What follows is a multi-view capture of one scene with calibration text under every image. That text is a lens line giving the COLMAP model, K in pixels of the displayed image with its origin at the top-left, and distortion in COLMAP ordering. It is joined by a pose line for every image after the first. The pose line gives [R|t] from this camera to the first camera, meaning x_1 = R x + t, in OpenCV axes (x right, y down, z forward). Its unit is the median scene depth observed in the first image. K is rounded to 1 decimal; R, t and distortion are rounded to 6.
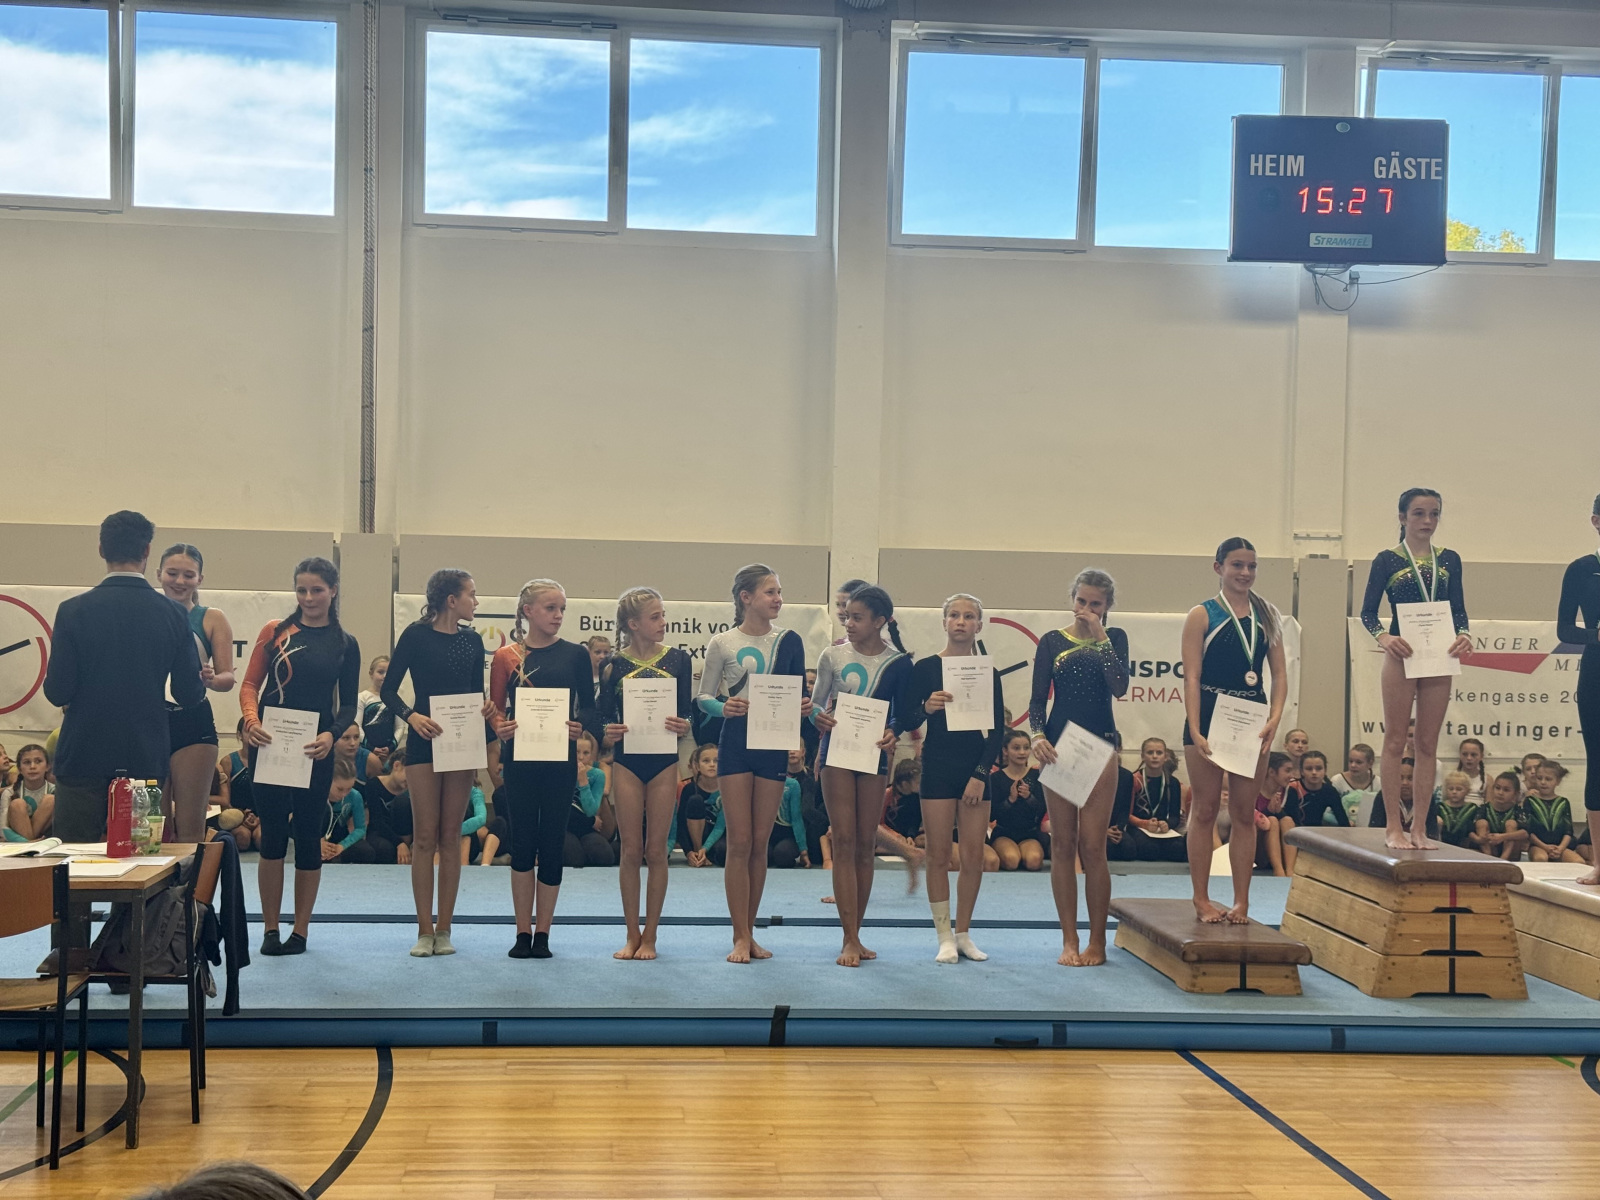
lens RADIAL K [[2206.4, 0, 803.1], [0, 2206.4, 609.5], [0, 0, 1]] dist [0.178384, -0.294558]
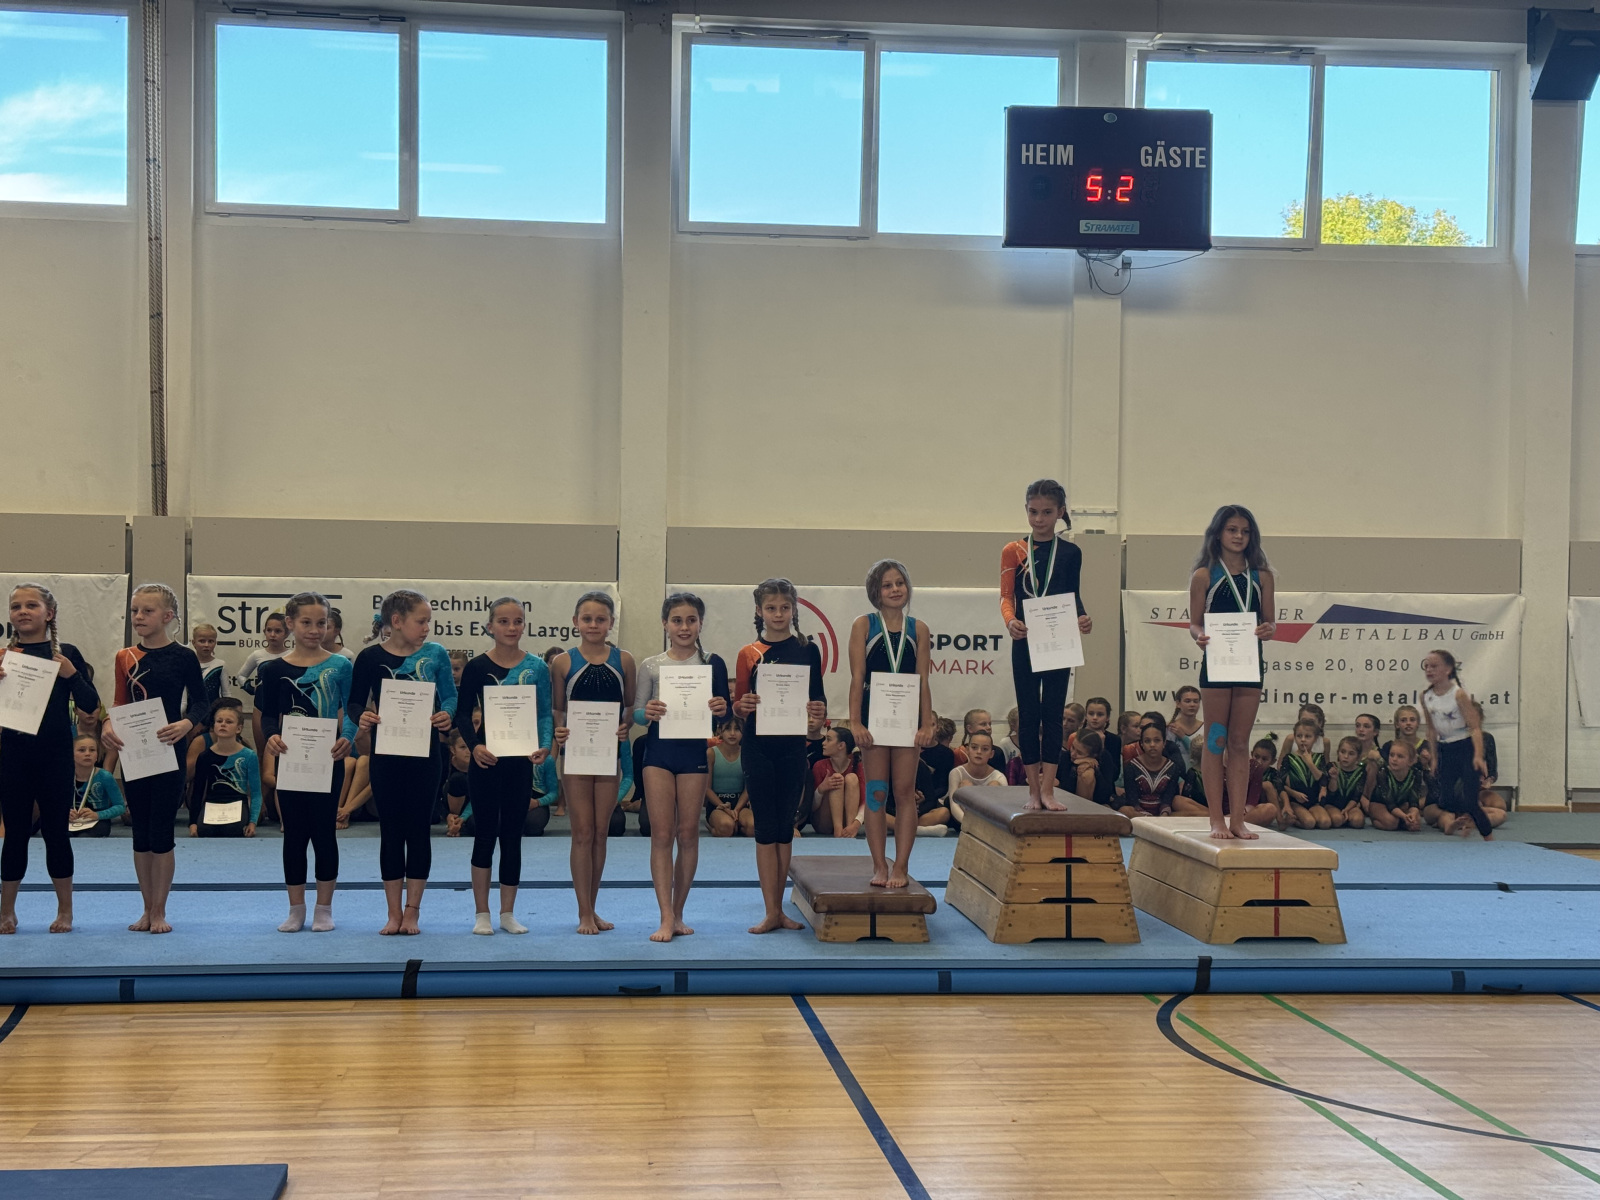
lens RADIAL K [[2202.3, 0, 800.0], [0, 2202.3, 600.0], [0, 0, 1]] dist [0.172441, -0.267409]
pose [[0.999860, -0.009018, 0.014109, 0.081118], [0.008959, 0.999951, 0.004184, 0.002479], [-0.014146, -0.004057, 0.999892, -0.028914]]
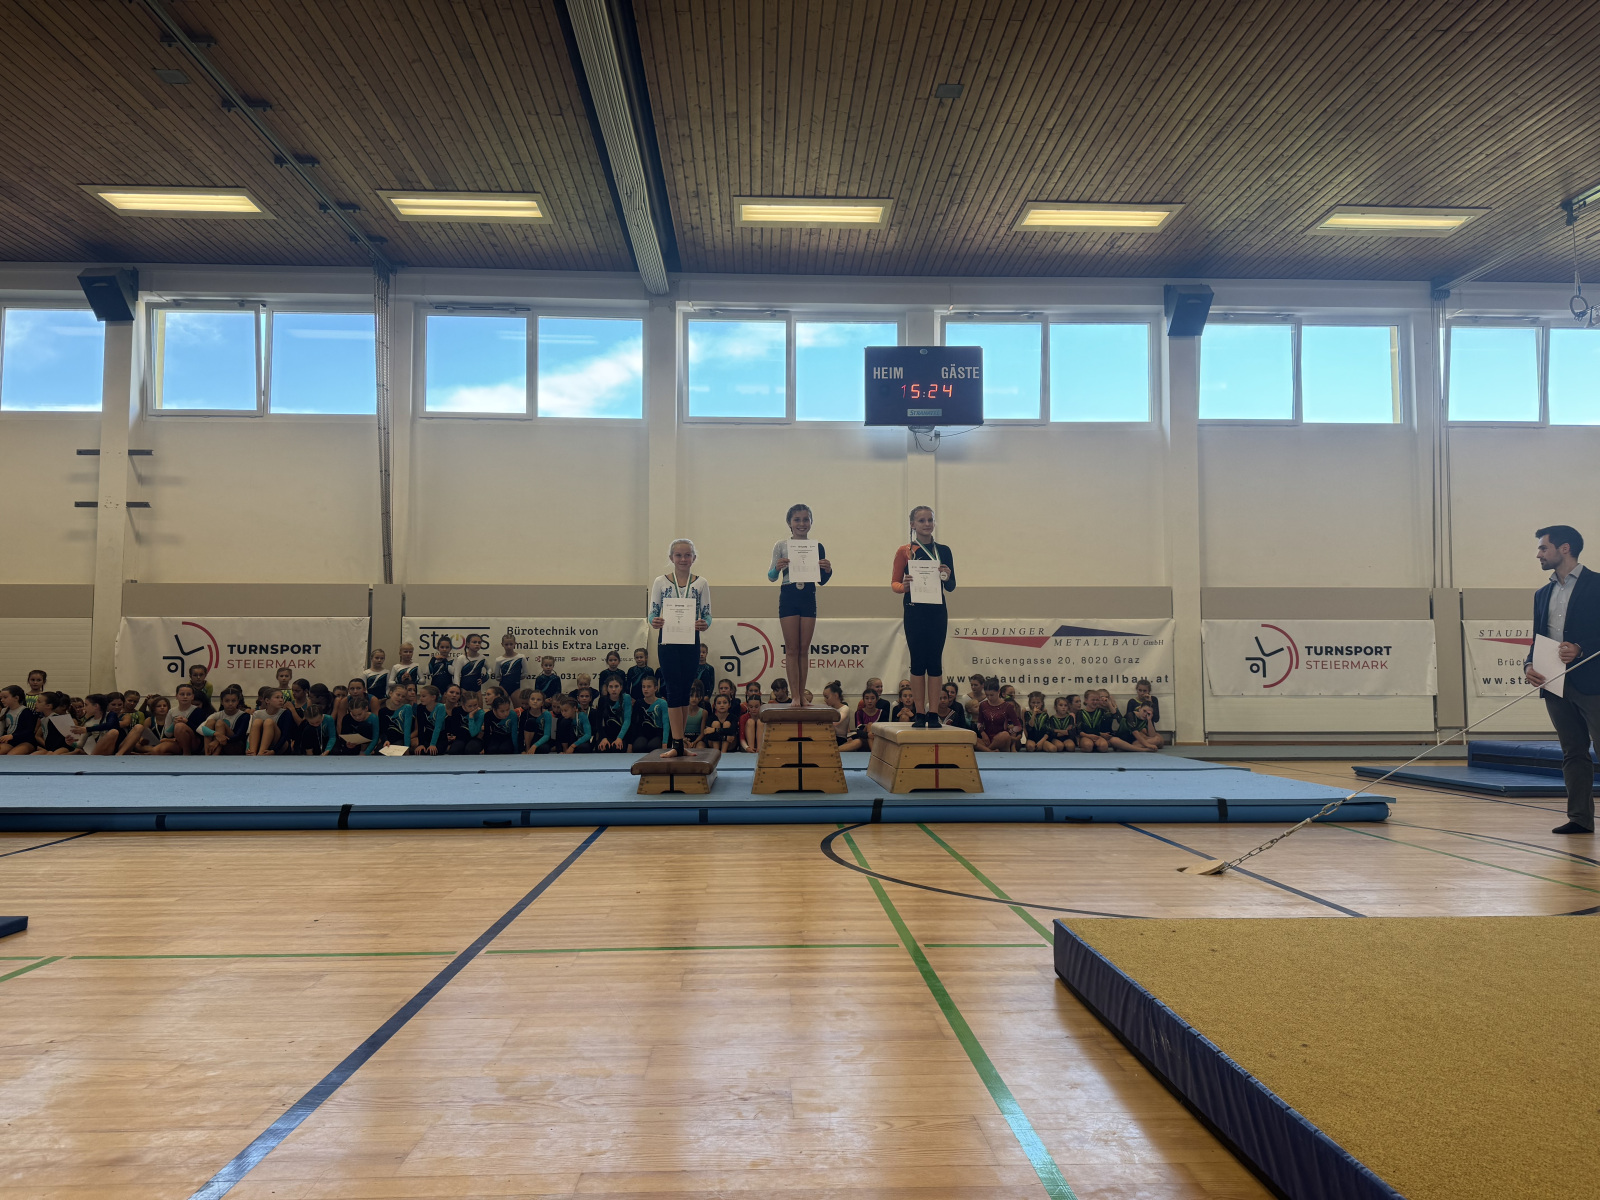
lens RADIAL K [[1105.3, 0, 804.0], [0, 1105.3, 598.6], [0, 0, 1]] dist [0.149357, -0.216449]
pose [[0.998386, -0.026597, -0.050188, 0.184419], [0.023053, 0.997286, -0.069922, 0.048336], [0.051911, 0.068652, 0.996289, 0.099435]]
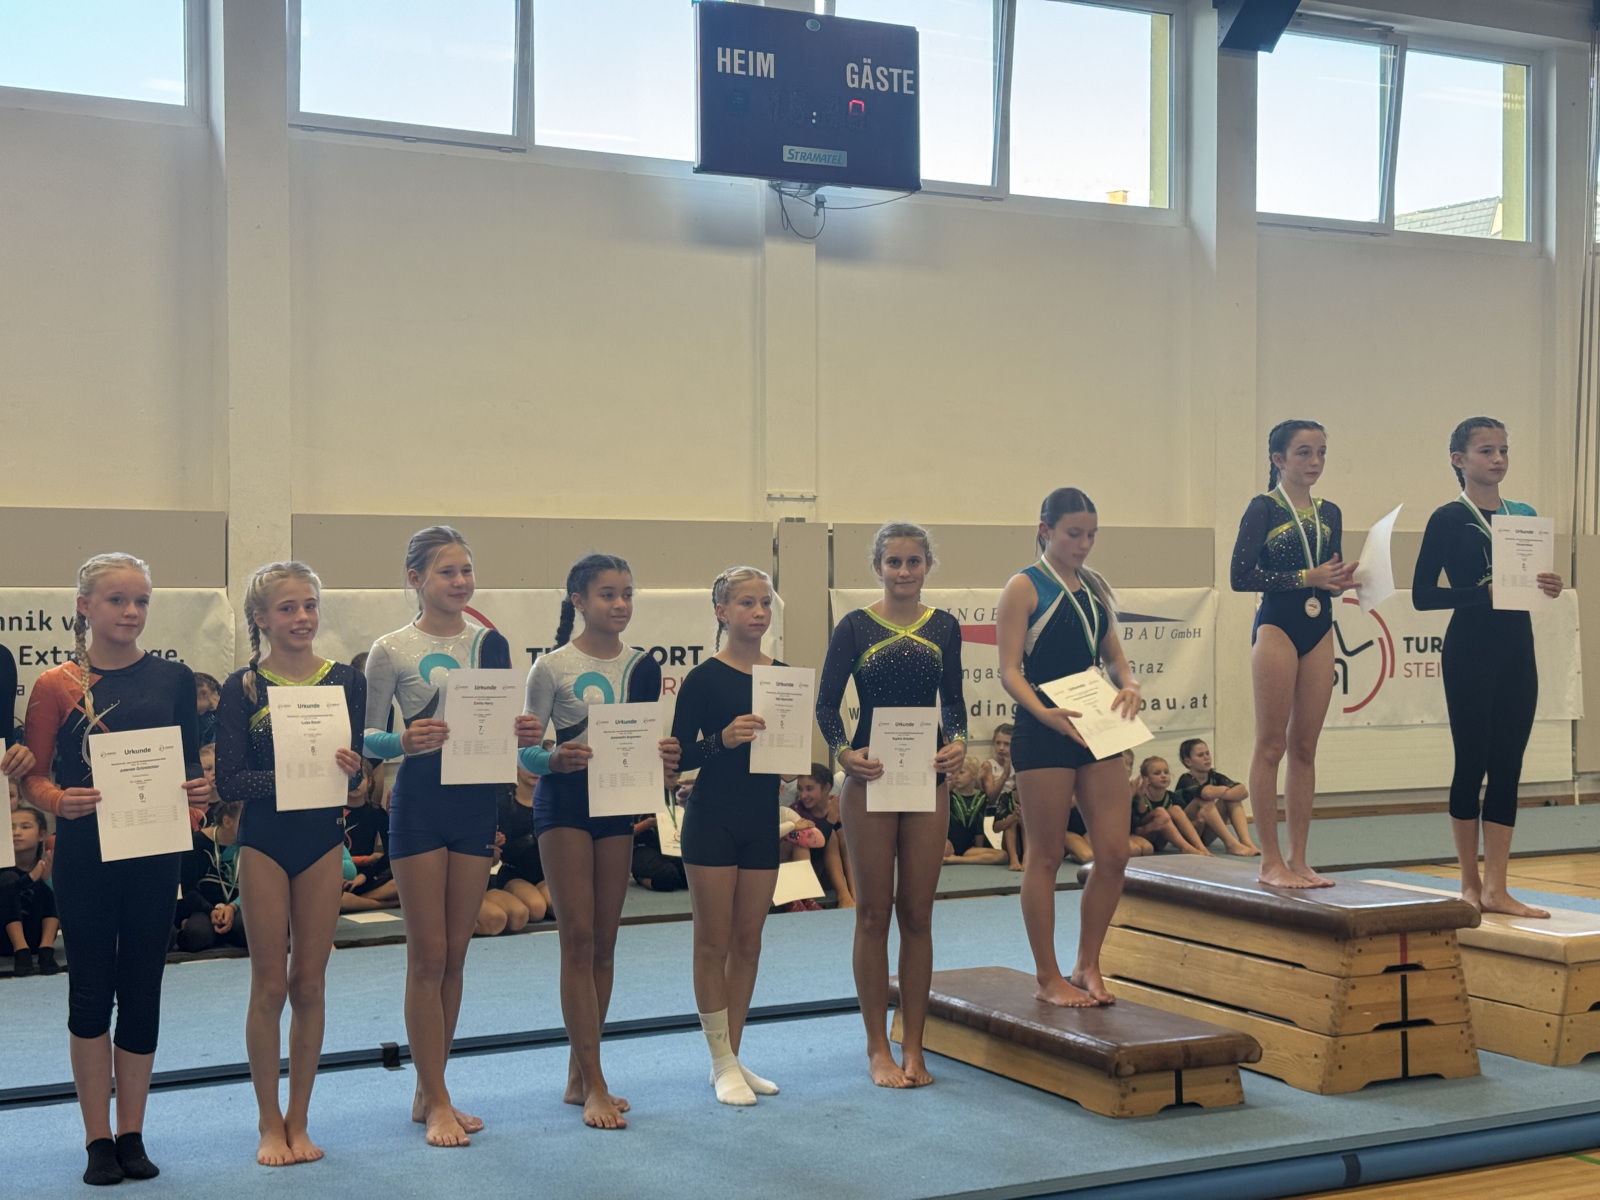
lens RADIAL K [[2202.3, 0, 800.0], [0, 2202.3, 600.0], [0, 0, 1]] dist [0.172441, -0.267409]
pose [[0.921165, -0.024785, 0.388381, -0.104550], [0.022209, 0.999691, 0.011121, -0.002184], [-0.388537, -0.001618, 0.921432, 0.208160]]
